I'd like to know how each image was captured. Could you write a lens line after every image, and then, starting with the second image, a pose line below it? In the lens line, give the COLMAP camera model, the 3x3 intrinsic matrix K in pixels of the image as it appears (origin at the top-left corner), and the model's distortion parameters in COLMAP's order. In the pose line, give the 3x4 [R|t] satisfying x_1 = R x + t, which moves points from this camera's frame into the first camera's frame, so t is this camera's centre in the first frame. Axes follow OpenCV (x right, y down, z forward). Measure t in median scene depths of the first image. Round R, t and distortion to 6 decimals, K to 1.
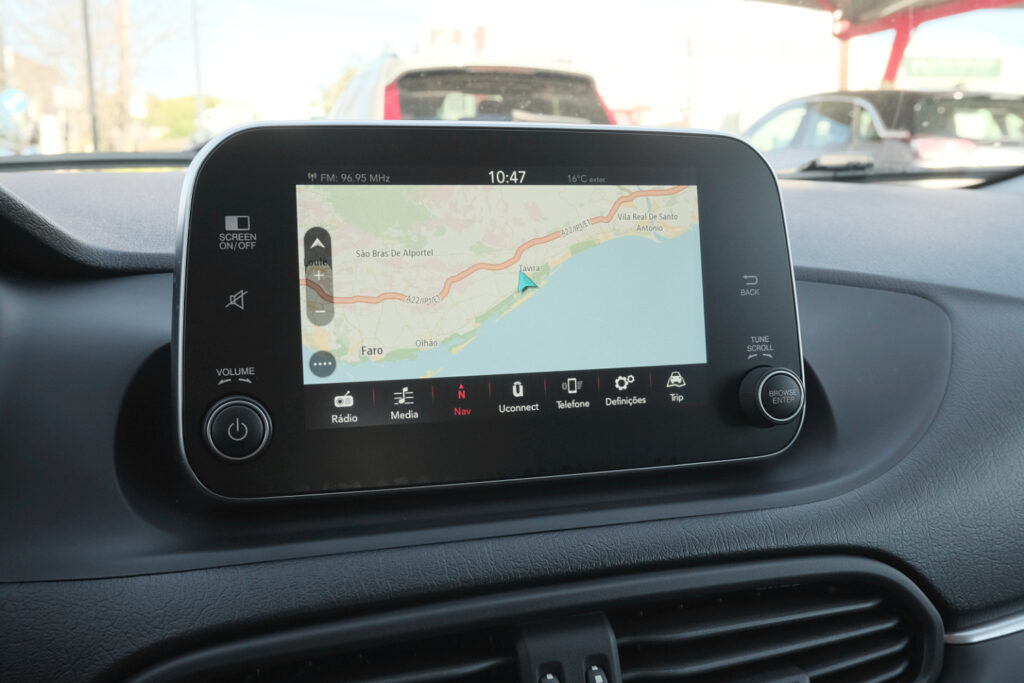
lens RADIAL K [[1024.8, 0, 511.9], [0, 1024.8, 343.4], [0, 0, 1]] dist [0.009156, 0.000000]
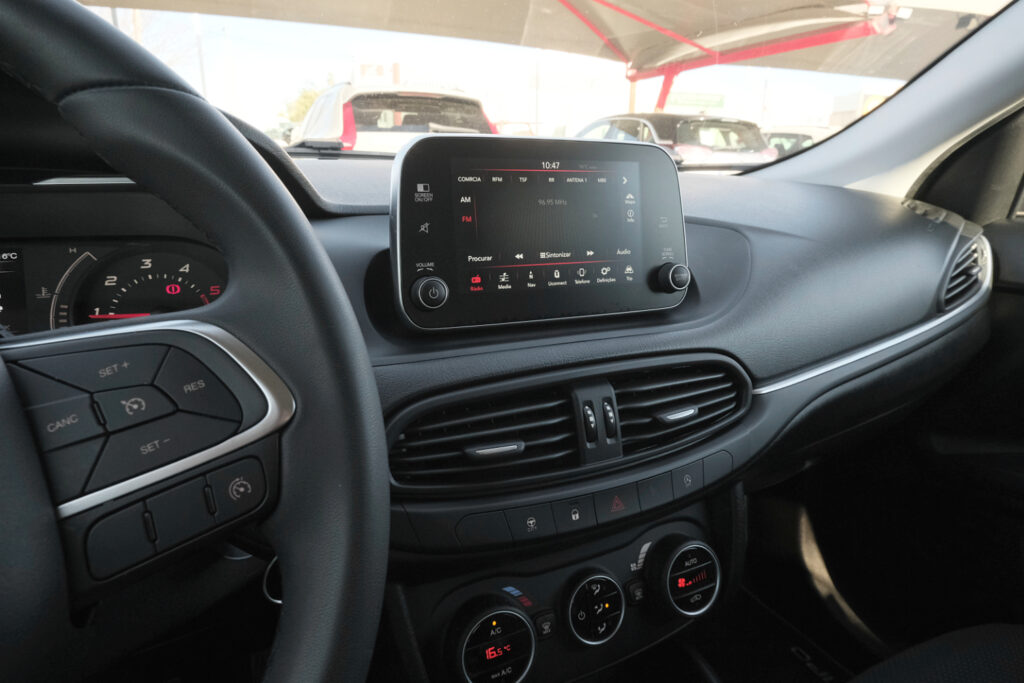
lens RADIAL K [[651.3, 0, 514.5], [0, 651.3, 342.2], [0, 0, 1]] dist [-0.018441, 0.009638]
pose [[0.990160, -0.025941, 0.137514, -0.244381], [0.011745, 0.994606, 0.103056, 0.043460], [-0.139446, -0.100427, 0.985124, -0.238903]]
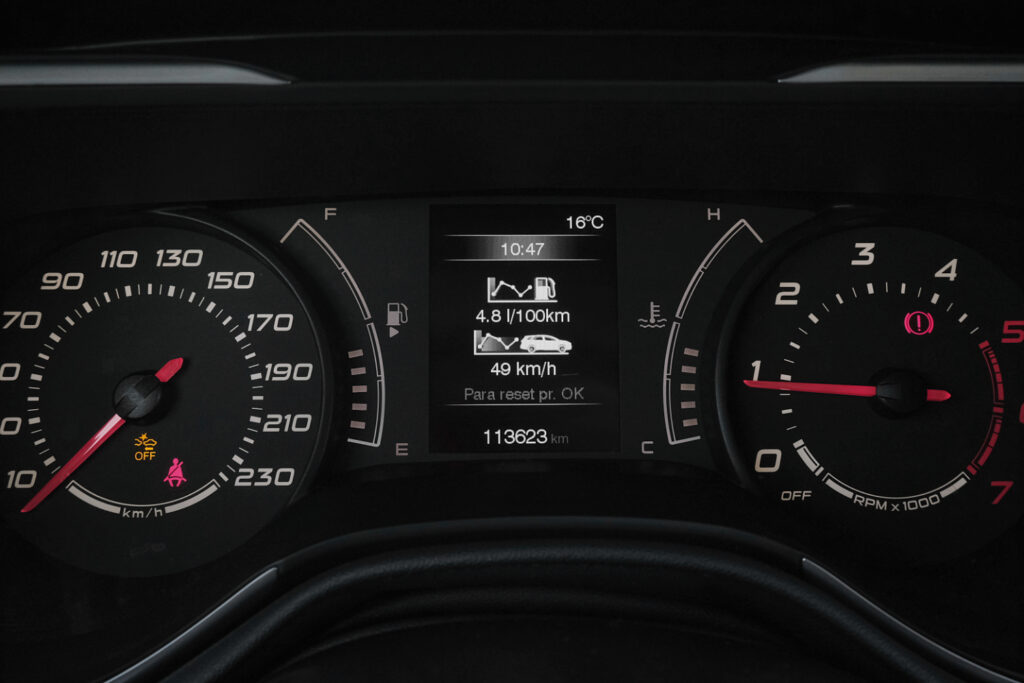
lens RADIAL K [[1034.5, 0, 511.7], [0, 1034.5, 343.5], [0, 0, 1]] dist [0.017165, 0.000000]
pose [[0.959340, 0.107675, -0.260909, -0.814840], [-0.048868, 0.973779, 0.222188, -0.084244], [0.277992, -0.200403, 0.939446, 0.258090]]
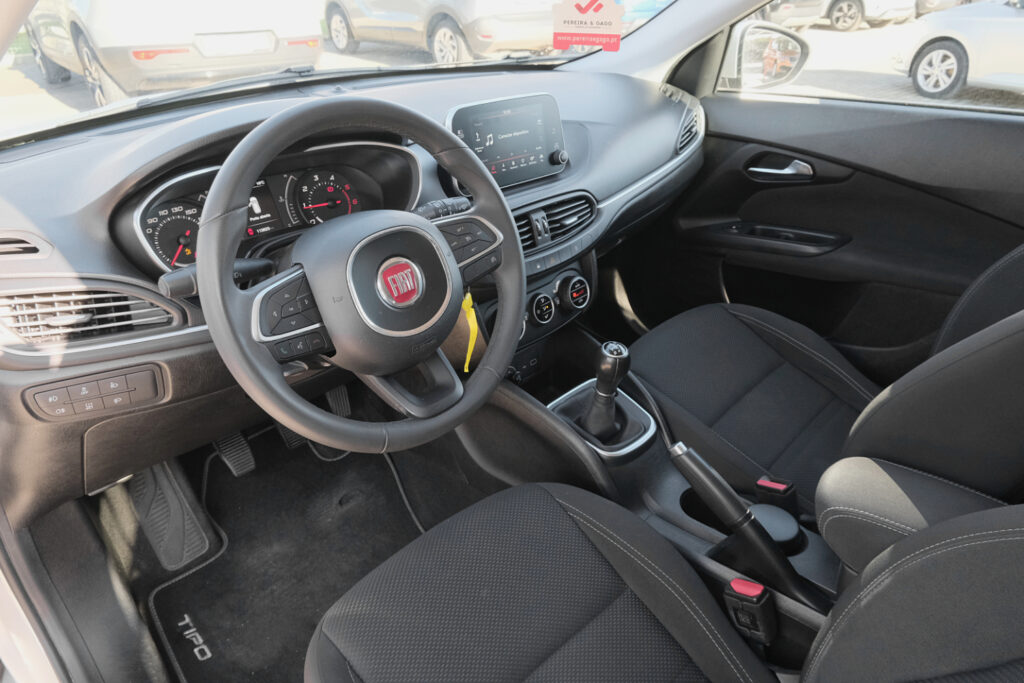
lens RADIAL K [[651.3, 0, 505.2], [0, 651.3, 344.3], [0, 0, 1]] dist [-0.018441, 0.009638]
pose [[0.904178, -0.224185, 0.363598, -1.164411], [0.081633, 0.926206, 0.368073, -0.254221], [-0.419283, -0.303122, 0.855756, -1.536404]]
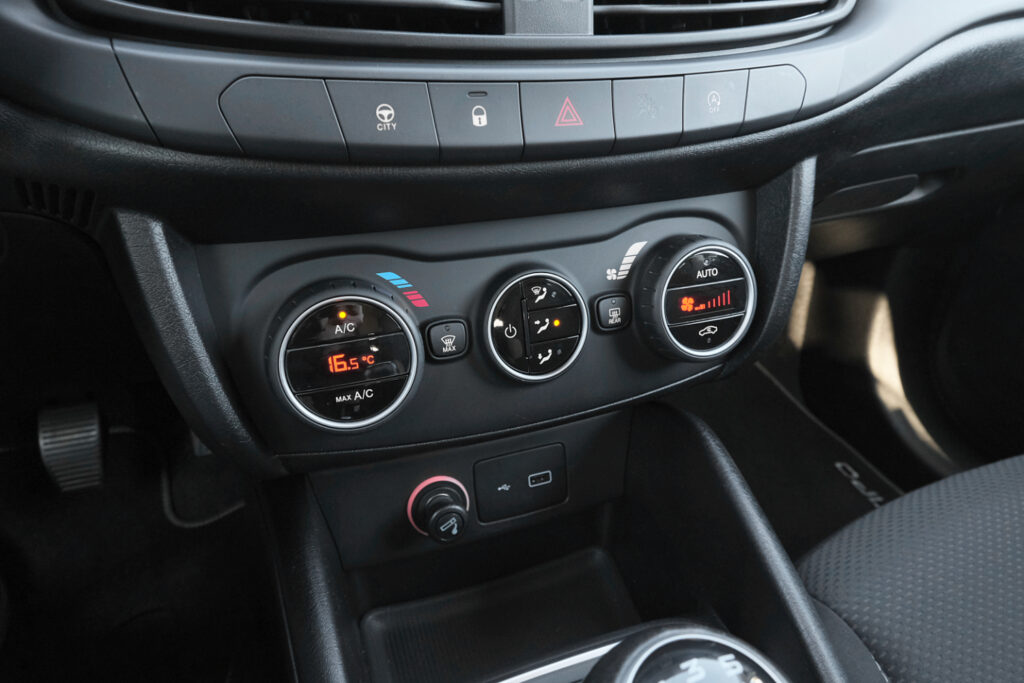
lens RADIAL K [[651.3, 0, 514.0], [0, 651.3, 345.6], [0, 0, 1]] dist [-0.018441, 0.009638]
pose [[0.999148, 0.014021, 0.038819, 0.005931], [-0.027016, 0.933223, 0.358281, 0.421505], [-0.031204, -0.359024, 0.932806, 0.181472]]
